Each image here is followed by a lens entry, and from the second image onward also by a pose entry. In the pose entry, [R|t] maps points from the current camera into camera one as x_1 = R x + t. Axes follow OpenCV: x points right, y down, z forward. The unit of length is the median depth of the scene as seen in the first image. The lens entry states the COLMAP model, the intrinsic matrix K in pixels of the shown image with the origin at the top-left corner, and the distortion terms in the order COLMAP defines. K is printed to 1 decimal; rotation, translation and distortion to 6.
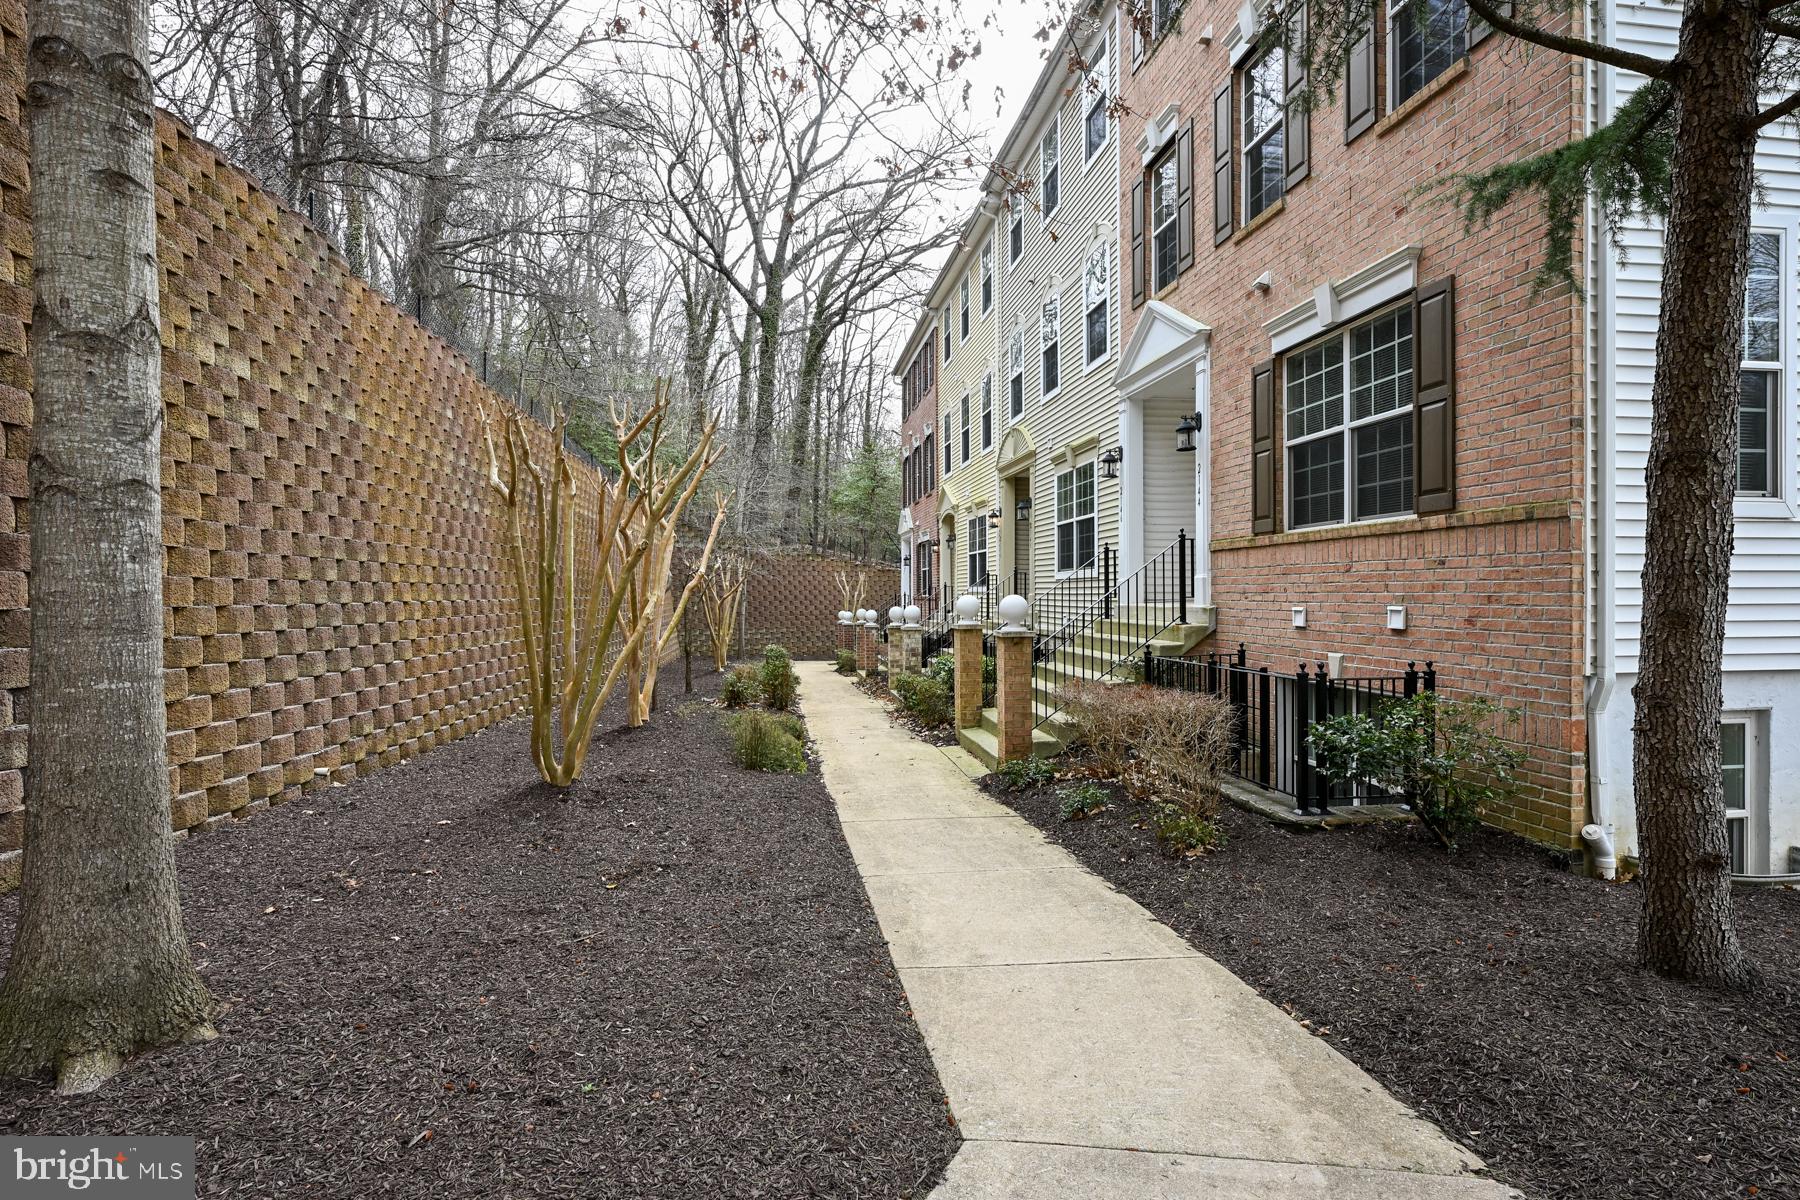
lens RADIAL K [[984.5, 0, 900.0], [0, 984.5, 600.0], [0, 0, 1]] dist [-0.000719, 0.000606]
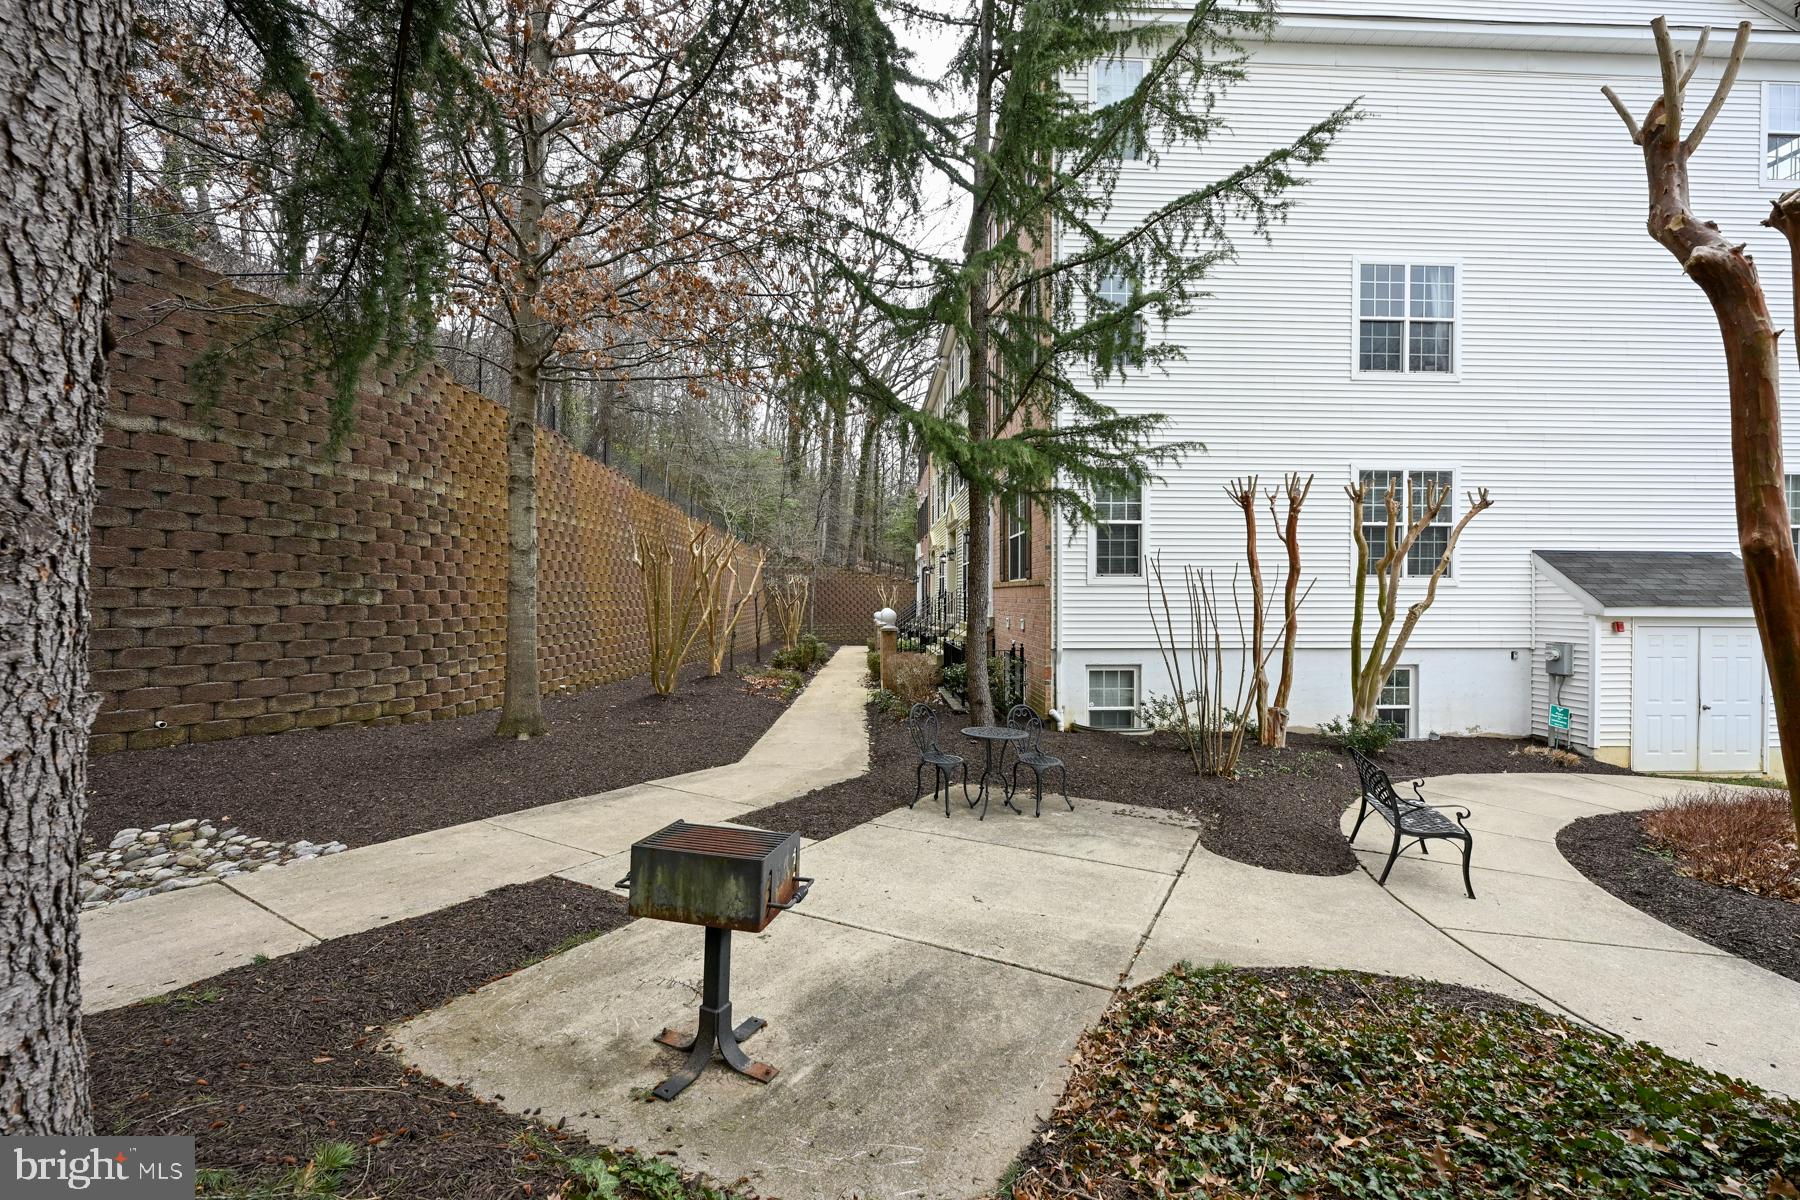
lens RADIAL K [[860.4, 0, 900.0], [0, 860.4, 600.0], [0, 0, 1]] dist [0.004592, 0.000198]
pose [[0.992128, 0.006603, -0.125051, 0.397746], [-0.006200, 0.999974, 0.003612, -0.035042], [0.125072, -0.002808, 0.992144, -0.804733]]
